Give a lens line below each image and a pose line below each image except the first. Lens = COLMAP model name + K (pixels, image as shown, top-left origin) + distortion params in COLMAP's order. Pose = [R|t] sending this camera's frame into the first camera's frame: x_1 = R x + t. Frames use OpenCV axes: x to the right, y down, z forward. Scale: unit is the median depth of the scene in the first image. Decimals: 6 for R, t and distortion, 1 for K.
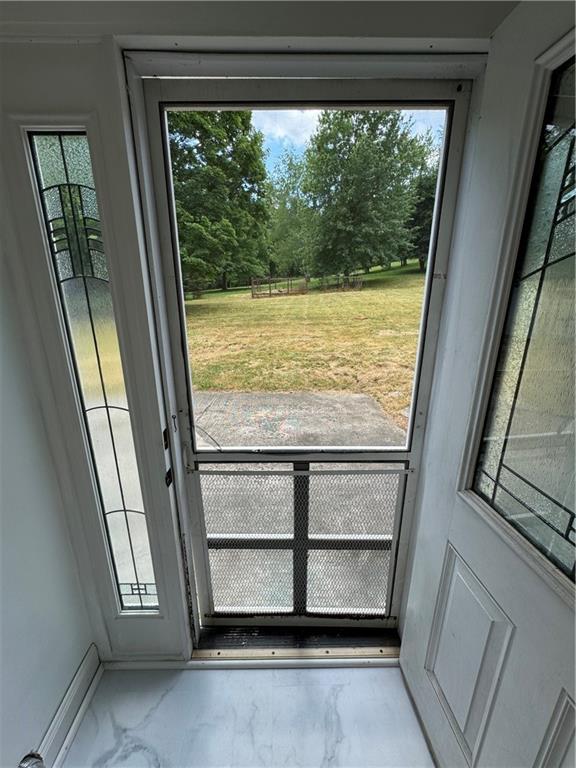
lens RADIAL K [[306.1, 0, 288.0], [0, 306.1, 384.0], [0, 0, 1]] dist [-0.000270, 0.000045]
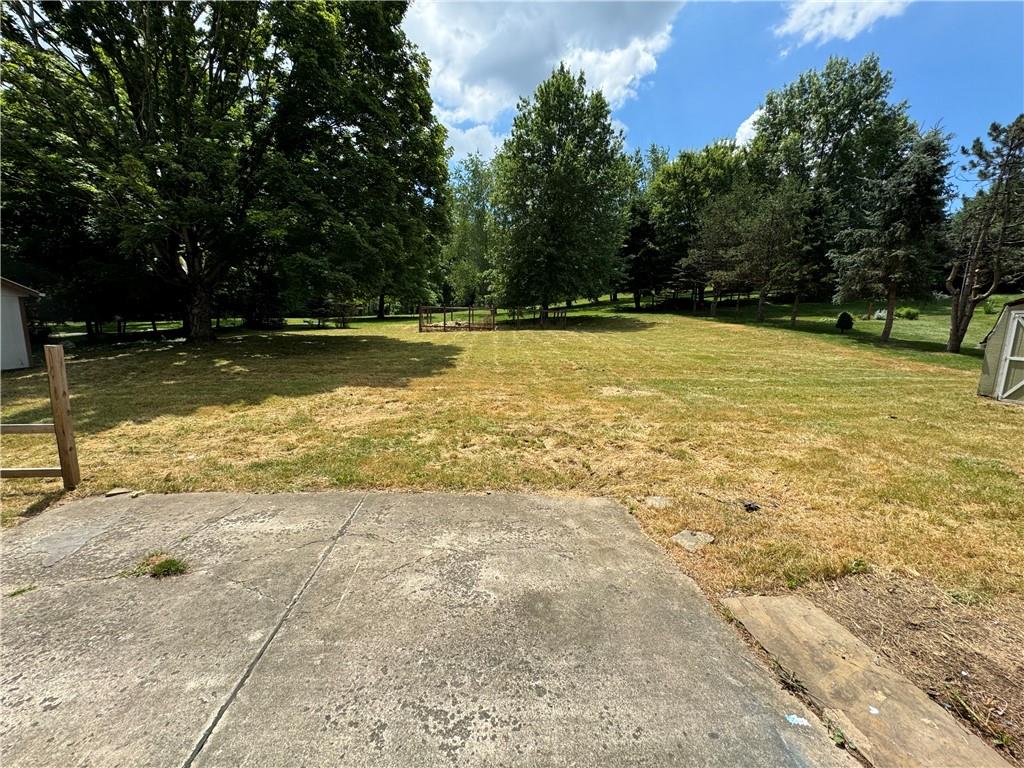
lens RADIAL K [[408.2, 0, 512.0], [0, 408.2, 384.0], [0, 0, 1]] dist [-0.000270, 0.000045]
pose [[0.992111, 0.036053, 0.120067, -0.025775], [-0.017927, 0.988712, -0.148752, -0.035433], [-0.124075, 0.145426, 0.981558, 0.083552]]
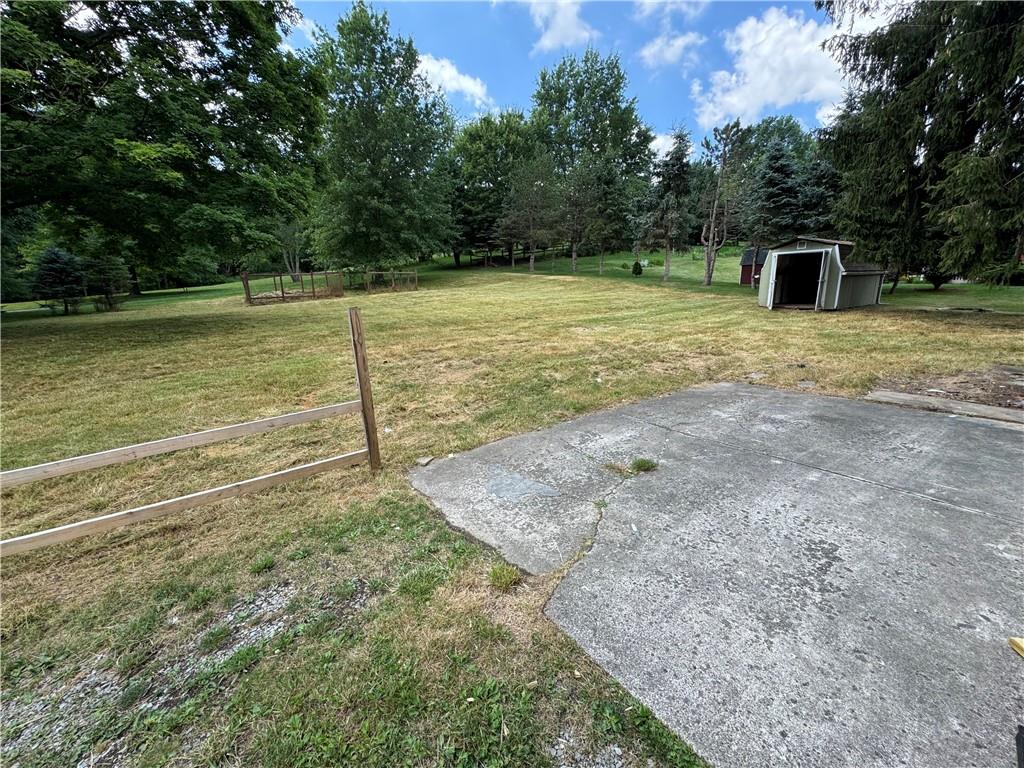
lens RADIAL K [[410.2, 0, 512.0], [0, 410.2, 384.0], [0, 0, 1]] dist [-0.000902, 0.000308]
pose [[0.802286, -0.144754, 0.579123, -0.498331], [0.191531, 0.981282, -0.020062, -0.029863], [-0.565379, 0.127015, 0.814993, 0.175918]]
